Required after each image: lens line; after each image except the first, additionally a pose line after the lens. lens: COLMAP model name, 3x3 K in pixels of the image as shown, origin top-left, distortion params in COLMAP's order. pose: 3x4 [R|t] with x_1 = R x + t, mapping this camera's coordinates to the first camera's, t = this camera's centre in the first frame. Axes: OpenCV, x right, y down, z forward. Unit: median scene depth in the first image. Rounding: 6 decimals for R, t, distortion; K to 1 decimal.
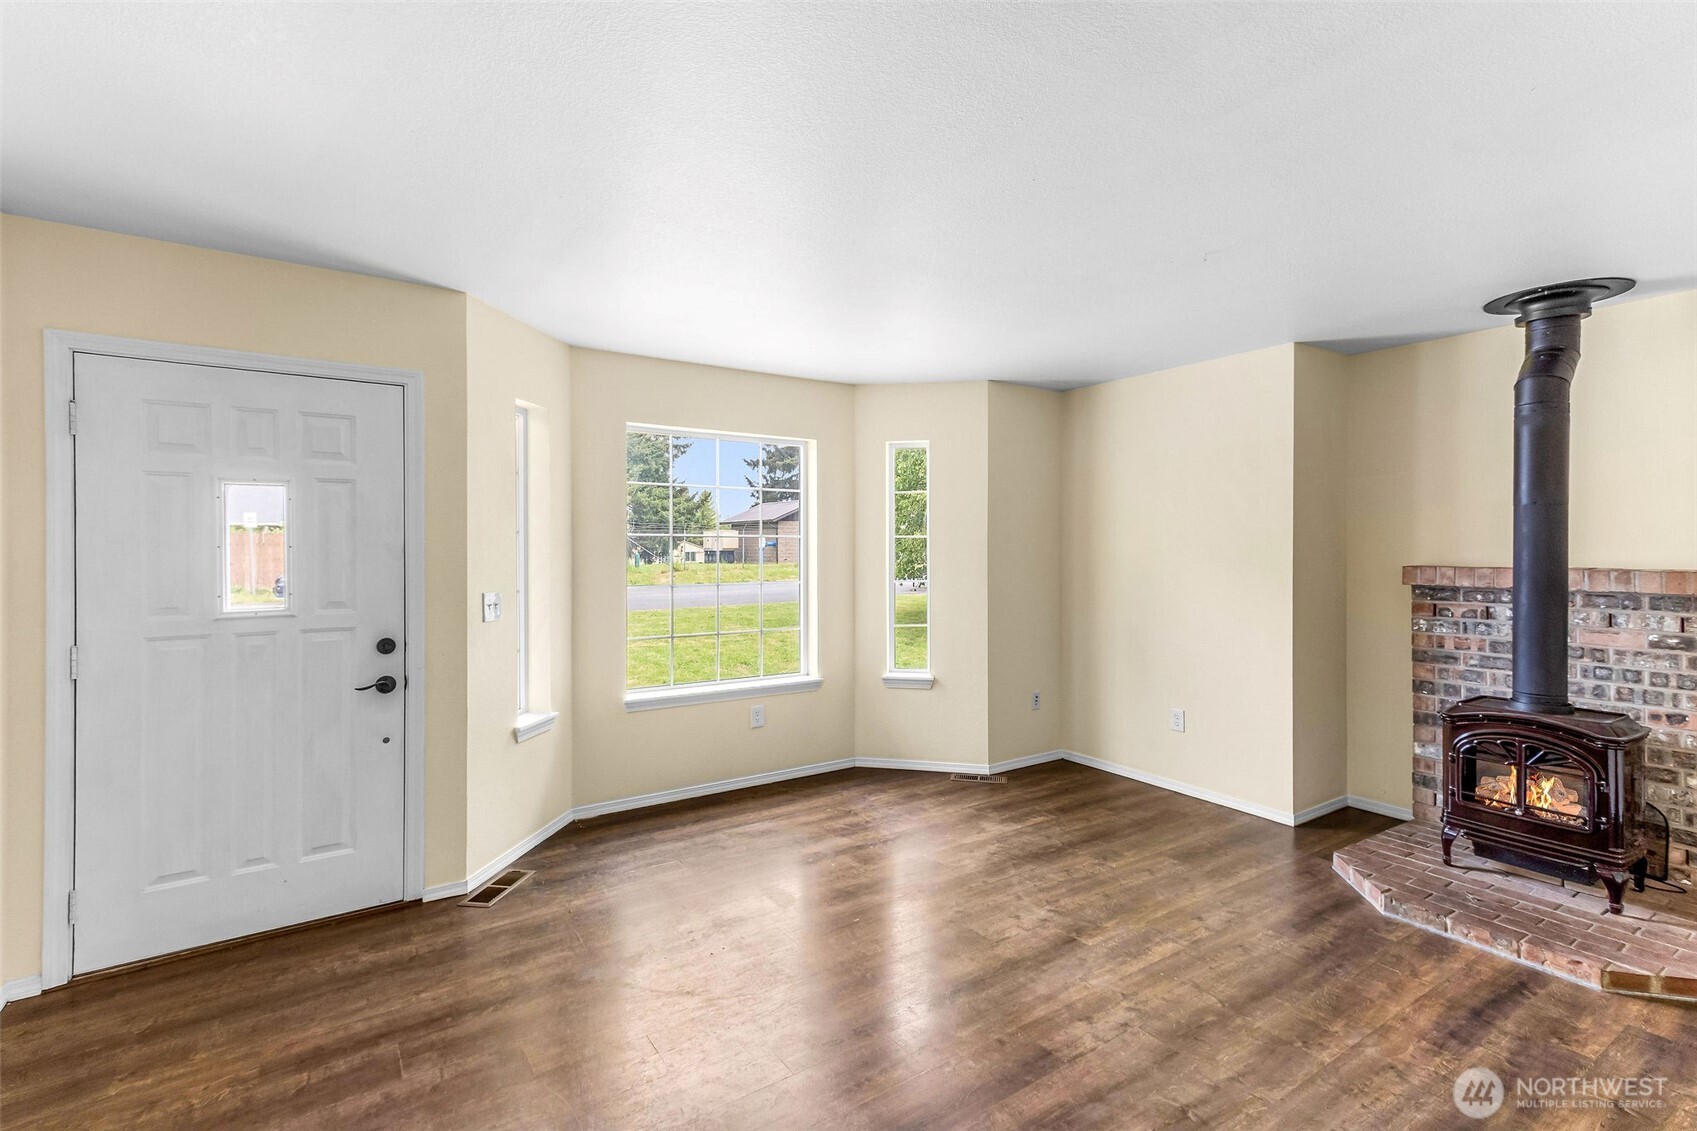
lens RADIAL K [[787.1, 0, 846.7], [0, 787.1, 548.5], [0, 0, 1]] dist [0.020668, 0.000291]
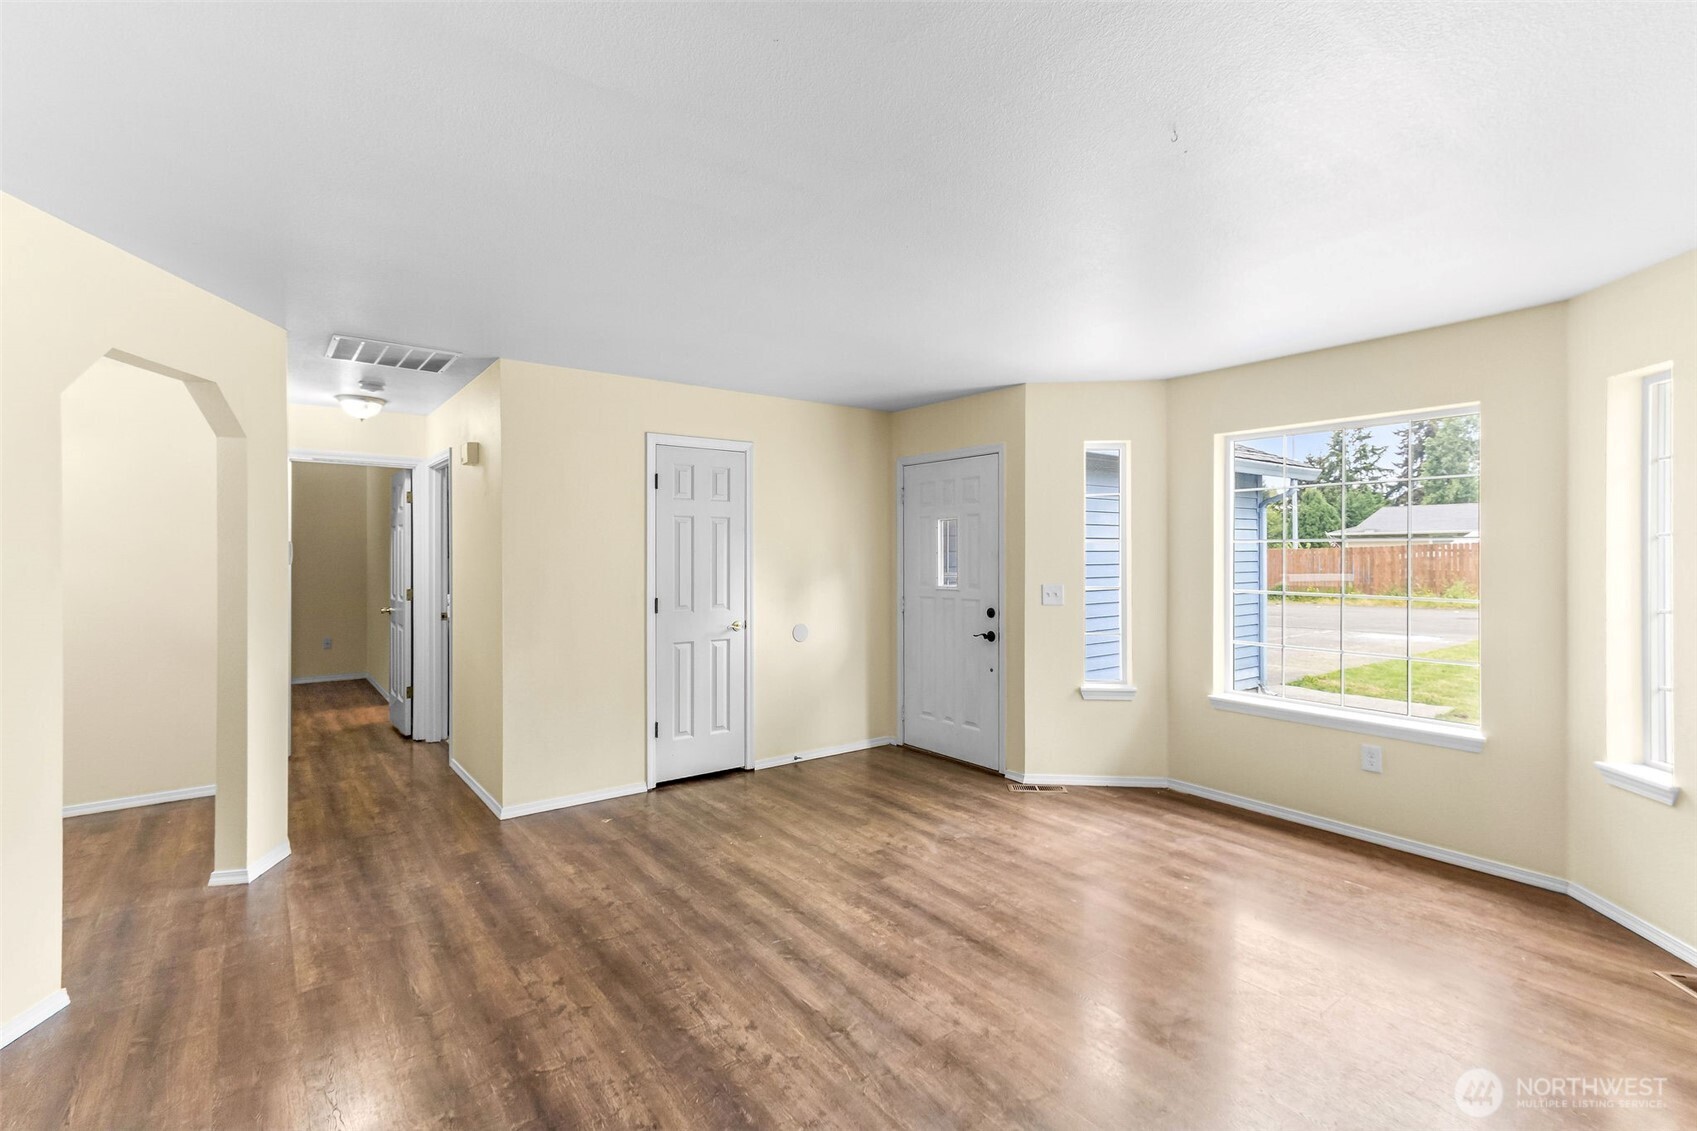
lens RADIAL K [[787.1, 0, 846.1], [0, 787.1, 561.7], [0, 0, 1]] dist [0.020668, 0.000291]
pose [[0.041972, 0.010065, -0.999068, 1.039350], [-0.002908, 0.999946, 0.009952, 0.001036], [0.999115, 0.002487, 0.041999, 0.627778]]
